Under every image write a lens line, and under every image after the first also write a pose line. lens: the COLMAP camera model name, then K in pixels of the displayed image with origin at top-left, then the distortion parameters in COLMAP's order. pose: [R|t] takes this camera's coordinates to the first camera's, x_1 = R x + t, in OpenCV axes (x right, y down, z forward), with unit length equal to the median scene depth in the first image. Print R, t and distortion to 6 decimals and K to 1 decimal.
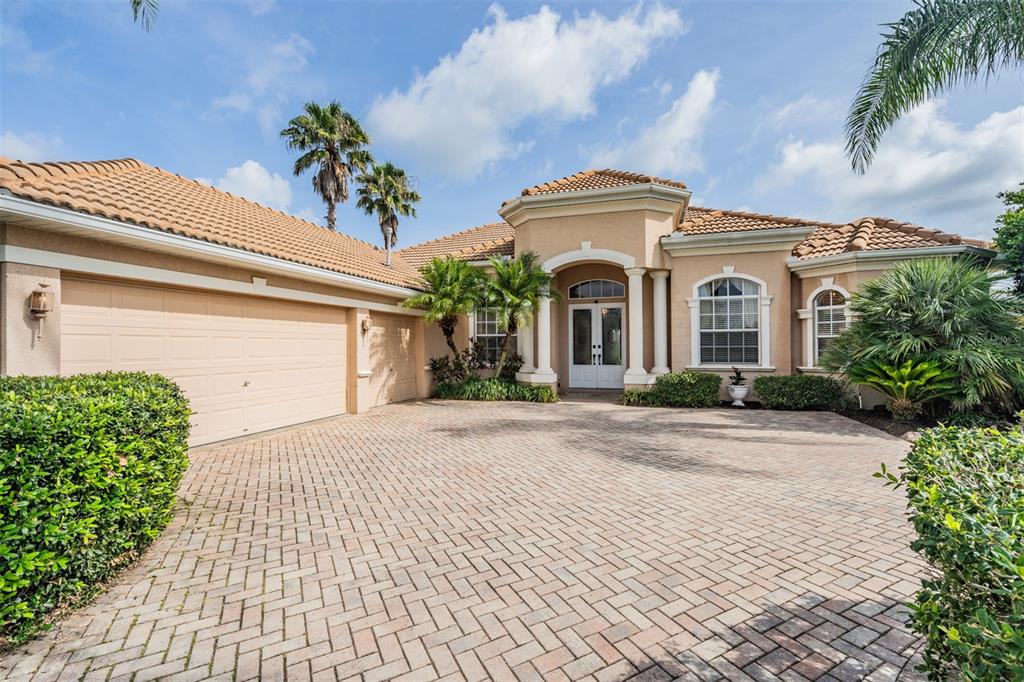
lens RADIAL K [[468.6, 0, 503.5], [0, 468.6, 343.4], [0, 0, 1]] dist [0.000021, 0.000558]
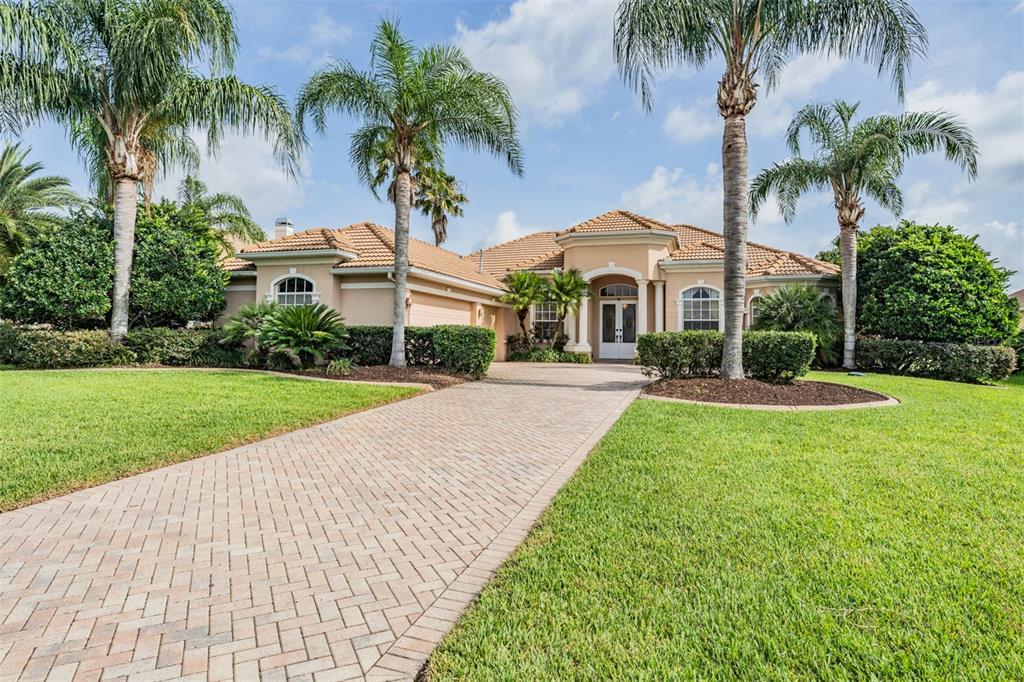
lens RADIAL K [[592.5, 0, 496.0], [0, 592.5, 318.7], [0, 0, 1]] dist [0.003935, 0.000507]
pose [[0.999258, 0.019900, -0.032982, -0.138621], [-0.020992, 0.999231, -0.033102, 0.046004], [0.032298, 0.033770, 0.998908, -0.968942]]
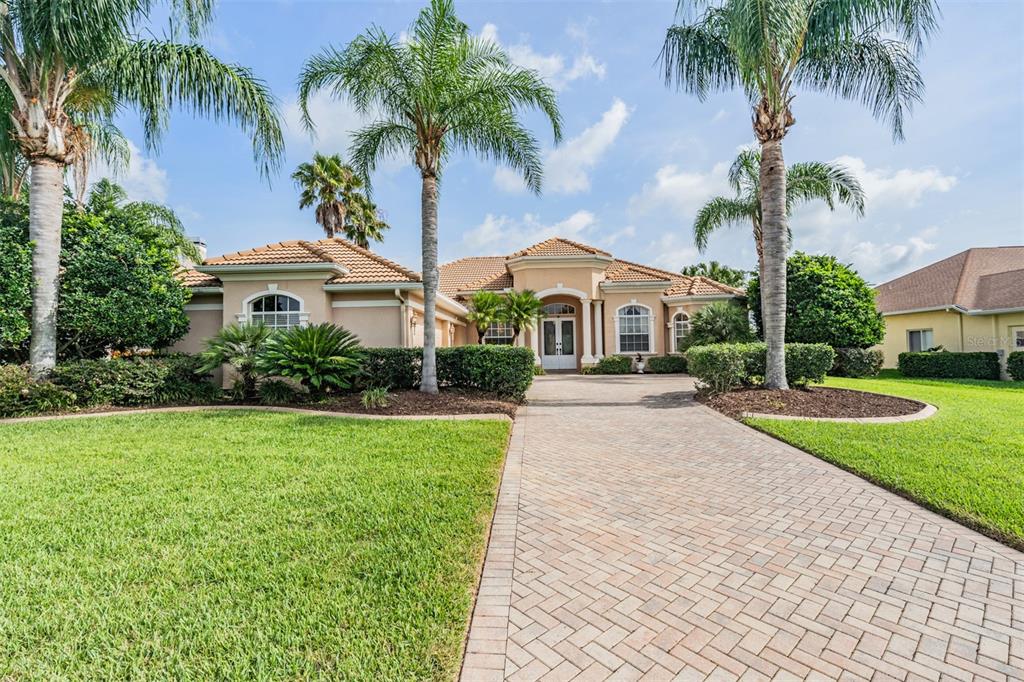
lens RADIAL K [[479.0, 0, 512.0], [0, 479.0, 341.0], [0, 0, 1]] dist [-0.000075, 0.000043]
pose [[0.967081, -0.003954, 0.254437, -0.442420], [0.009459, 0.999747, -0.020416, 0.032975], [-0.254292, 0.022150, 0.966874, -0.668322]]
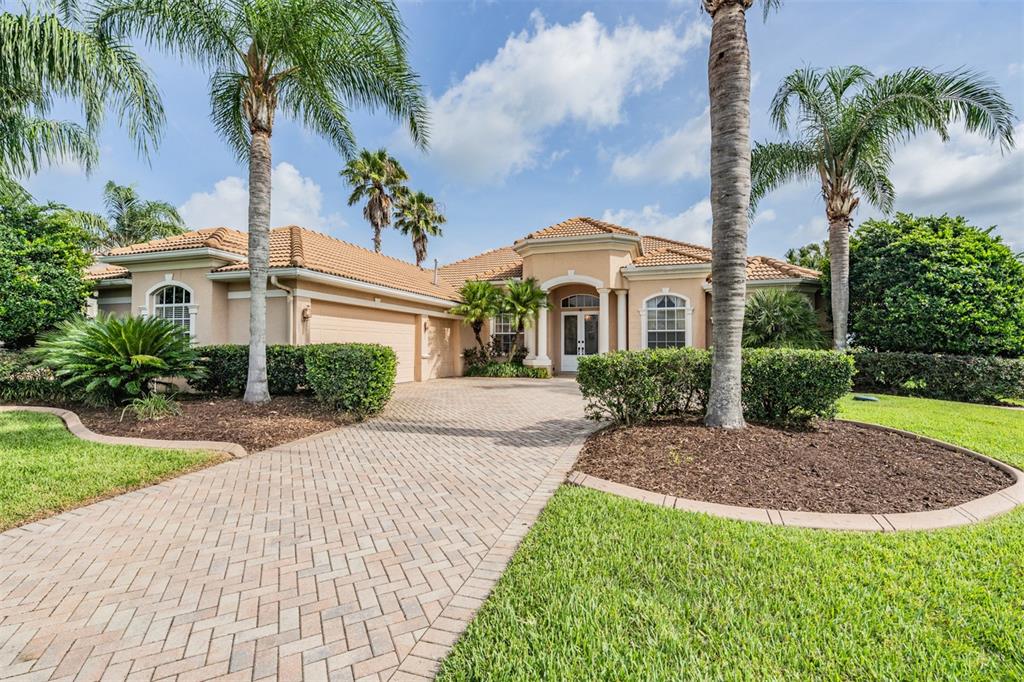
lens RADIAL K [[468.6, 0, 503.5], [0, 468.6, 343.4], [0, 0, 1]] dist [0.000021, 0.000558]
pose [[0.999705, 0.008056, -0.022926, -0.000859], [-0.008160, 0.999957, -0.004478, 0.022124], [0.022889, 0.004663, 0.999727, -0.469800]]
